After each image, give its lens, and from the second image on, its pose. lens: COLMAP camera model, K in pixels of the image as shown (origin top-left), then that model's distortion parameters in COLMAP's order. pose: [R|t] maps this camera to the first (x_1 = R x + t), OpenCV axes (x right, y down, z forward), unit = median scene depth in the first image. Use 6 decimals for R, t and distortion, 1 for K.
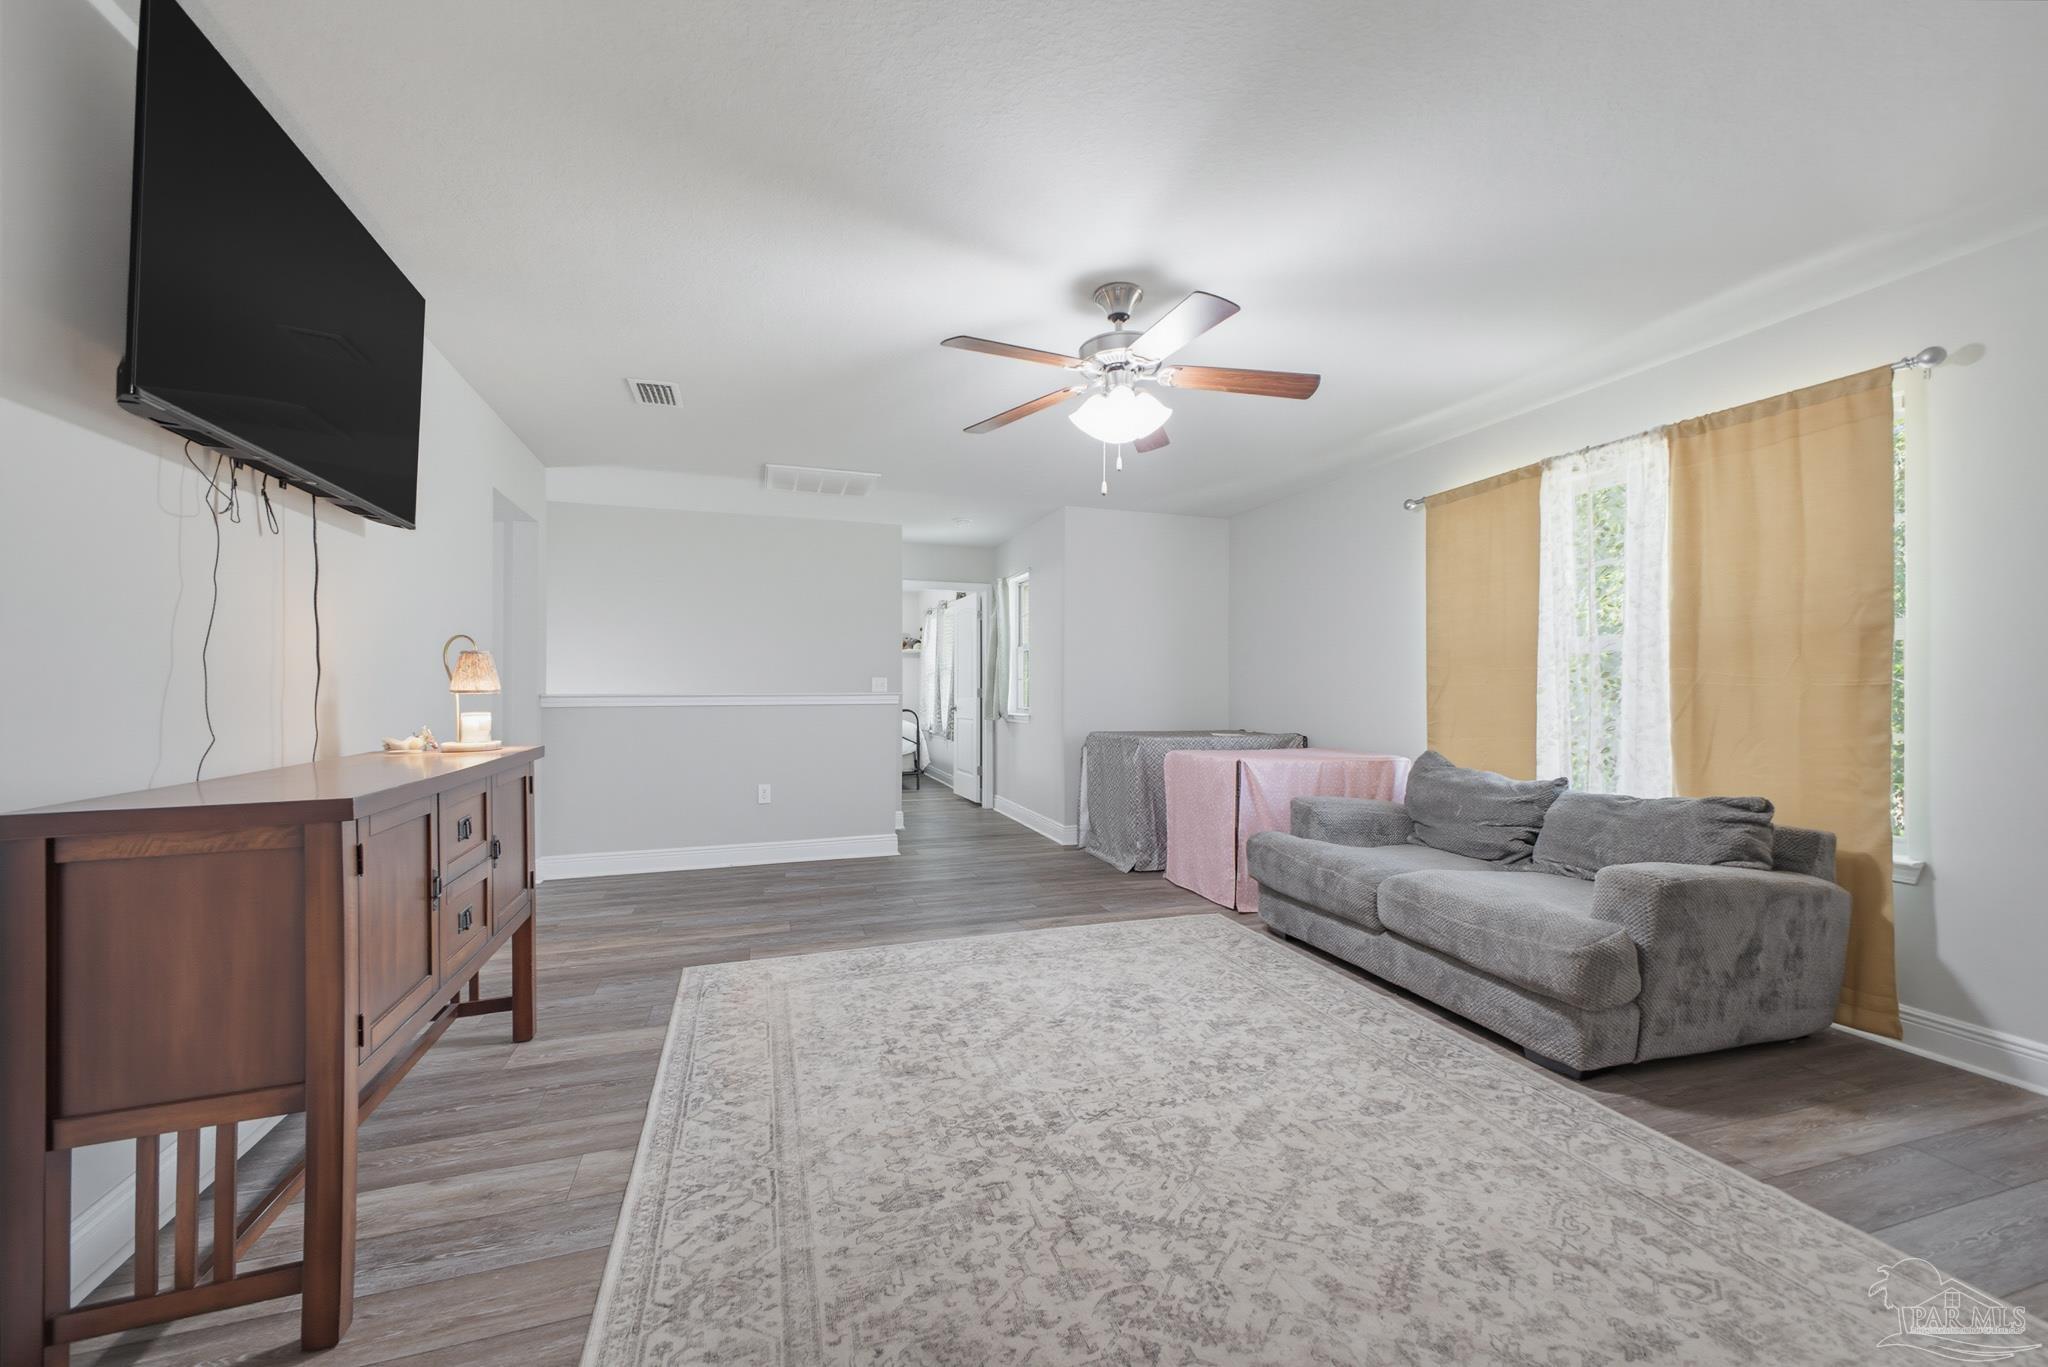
lens RADIAL K [[824.2, 0, 1029.1], [0, 824.2, 692.4], [0, 0, 1]] dist [0.016541, -0.002557]
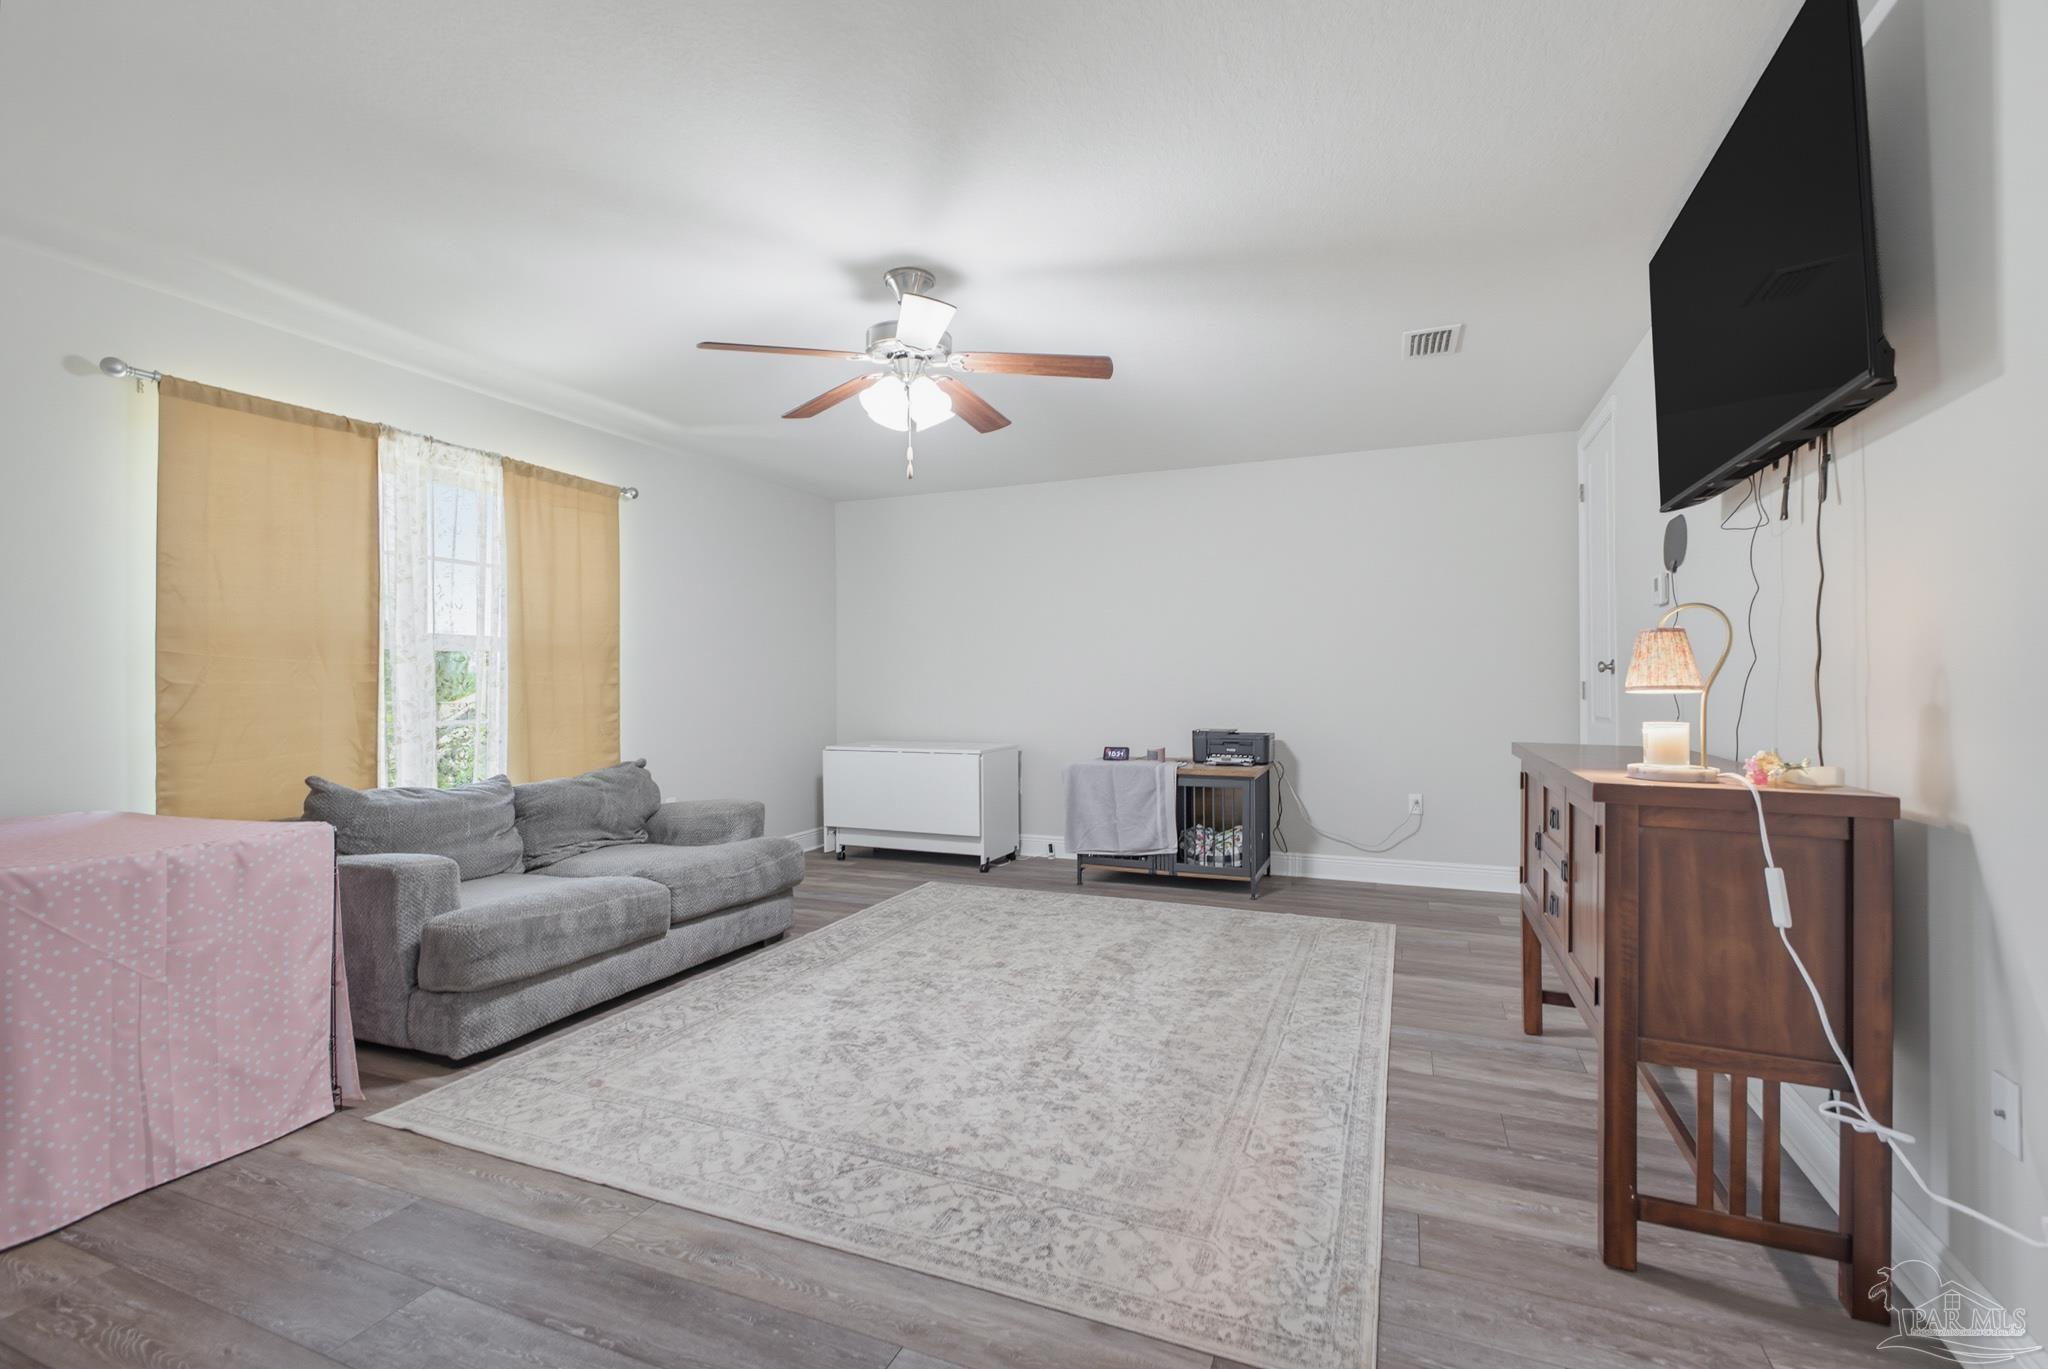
lens RADIAL K [[924.5, 0, 1018.3], [0, 924.5, 680.5], [0, 0, 1]] dist [0.011566, -0.001975]
pose [[-0.754111, 0.002391, 0.656743, -0.621302], [0.004933, 0.999986, 0.002024, -0.012079], [-0.656729, 0.004766, -0.754112, 1.544217]]
